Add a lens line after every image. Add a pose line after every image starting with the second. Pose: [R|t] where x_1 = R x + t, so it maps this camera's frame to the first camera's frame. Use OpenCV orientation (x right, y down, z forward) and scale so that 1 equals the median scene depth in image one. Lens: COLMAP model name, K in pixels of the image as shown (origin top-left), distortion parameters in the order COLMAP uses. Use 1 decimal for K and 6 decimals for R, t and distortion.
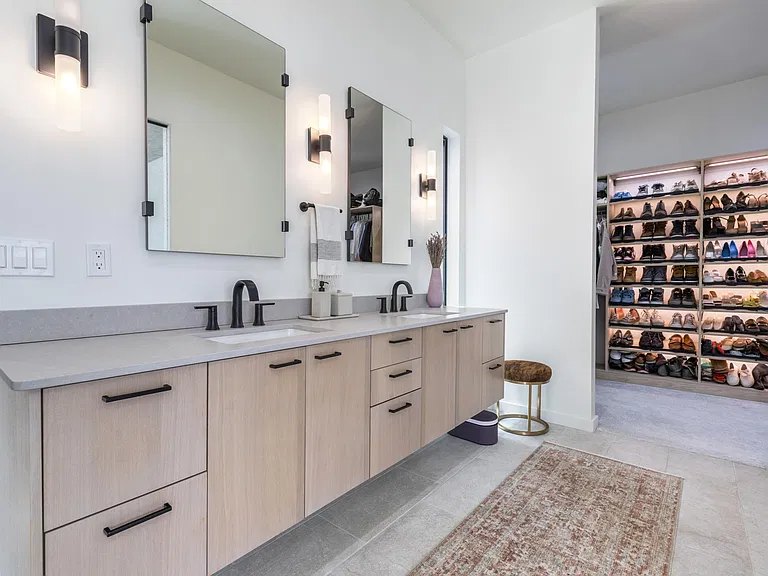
lens RADIAL K [[381.4, 0, 384.0], [0, 381.4, 288.0], [0, 0, 1]] dist [-0.002343, 0.000202]
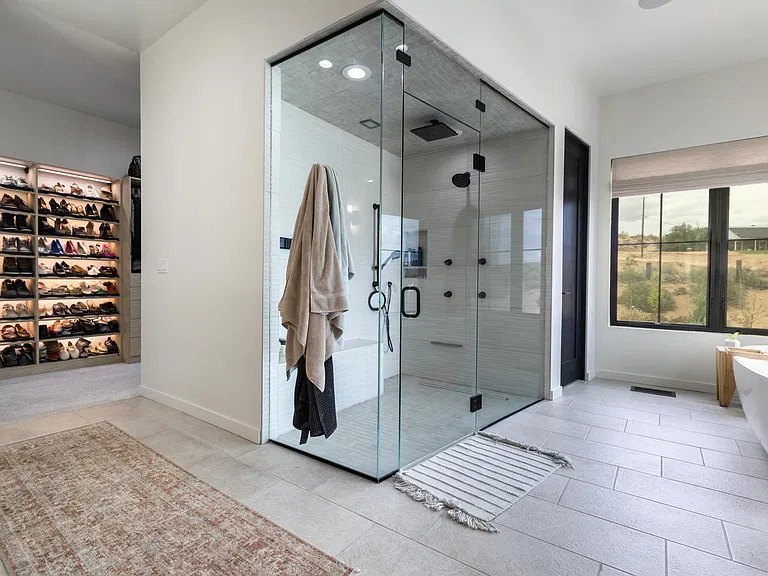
lens RADIAL K [[381.4, 0, 384.0], [0, 381.4, 288.0], [0, 0, 1]] dist [-0.002343, 0.000202]
pose [[-0.063288, -0.021704, 0.997759, -0.337478], [0.010186, 0.999697, 0.022392, 0.011148], [-0.997943, 0.011580, -0.063047, 0.064893]]
